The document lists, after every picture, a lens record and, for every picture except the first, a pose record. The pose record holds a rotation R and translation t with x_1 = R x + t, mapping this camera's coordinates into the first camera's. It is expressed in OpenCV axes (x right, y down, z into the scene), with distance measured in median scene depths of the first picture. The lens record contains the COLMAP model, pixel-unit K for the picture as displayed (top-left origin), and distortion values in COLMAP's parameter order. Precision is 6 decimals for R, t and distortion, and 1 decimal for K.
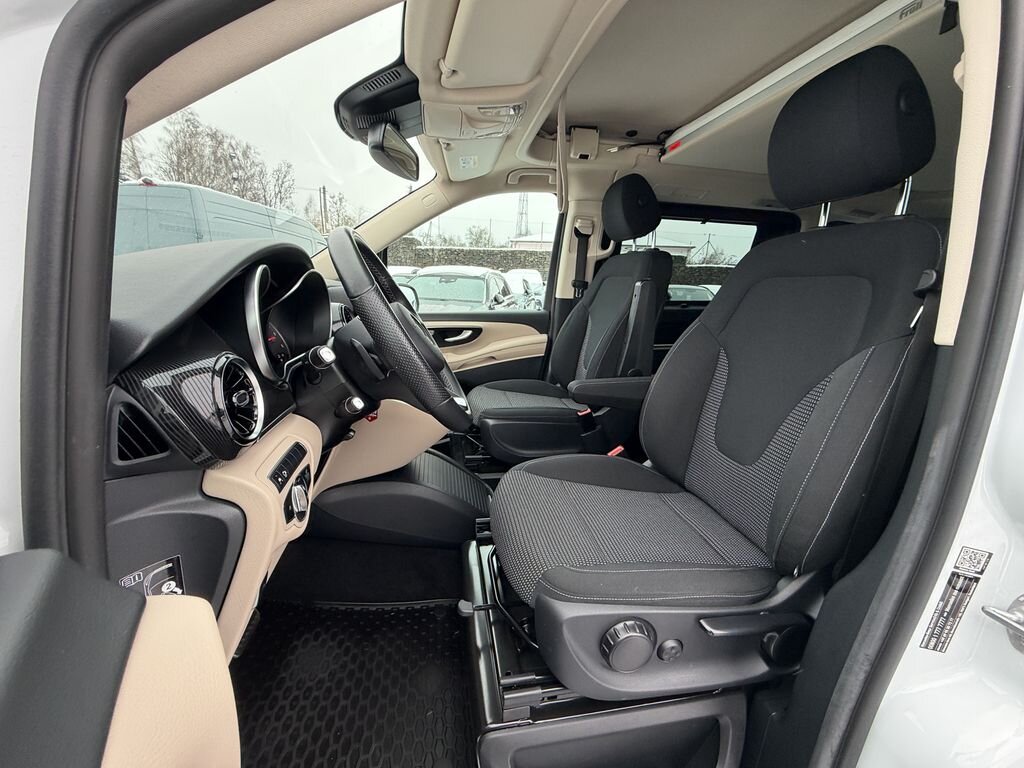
lens RADIAL K [[407.4, 0, 512.0], [0, 407.4, 384.0], [0, 0, 1]] dist [-0.000915, -0.000084]
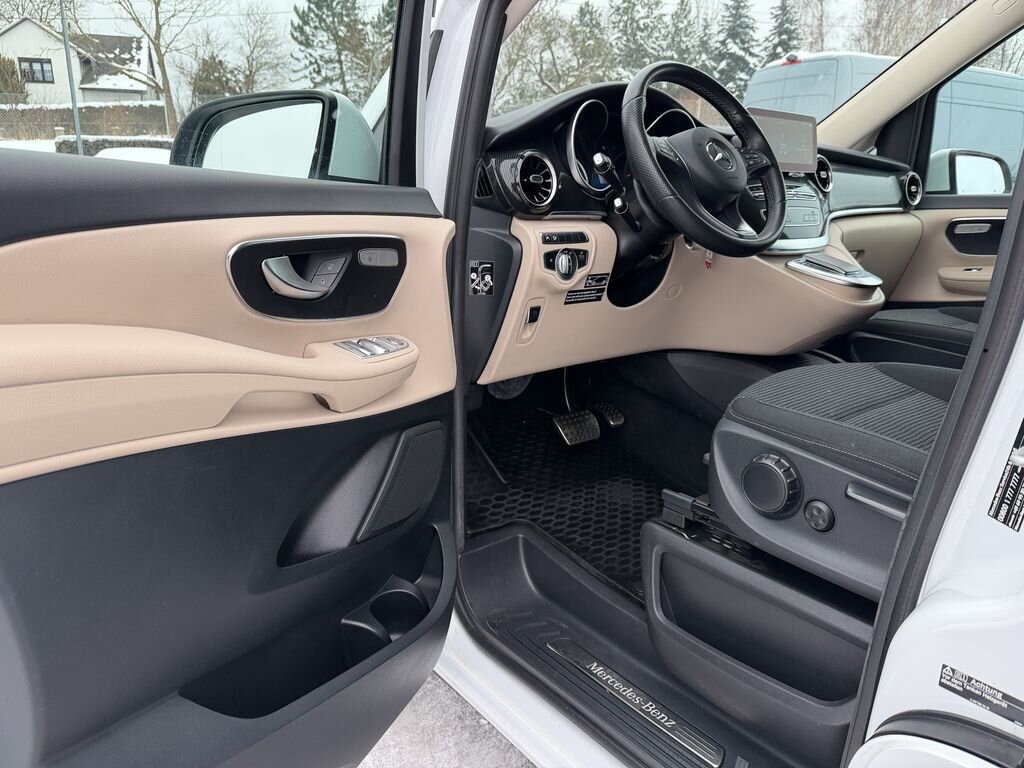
lens RADIAL K [[717.8, 0, 512.0], [0, 717.8, 384.0], [0, 0, 1]] dist [0.026191, -0.000513]
pose [[0.477053, 0.200389, -0.855724, 2.098451], [-0.202807, 0.972481, 0.114669, 0.564122], [0.855155, 0.118844, 0.504566, -0.505119]]
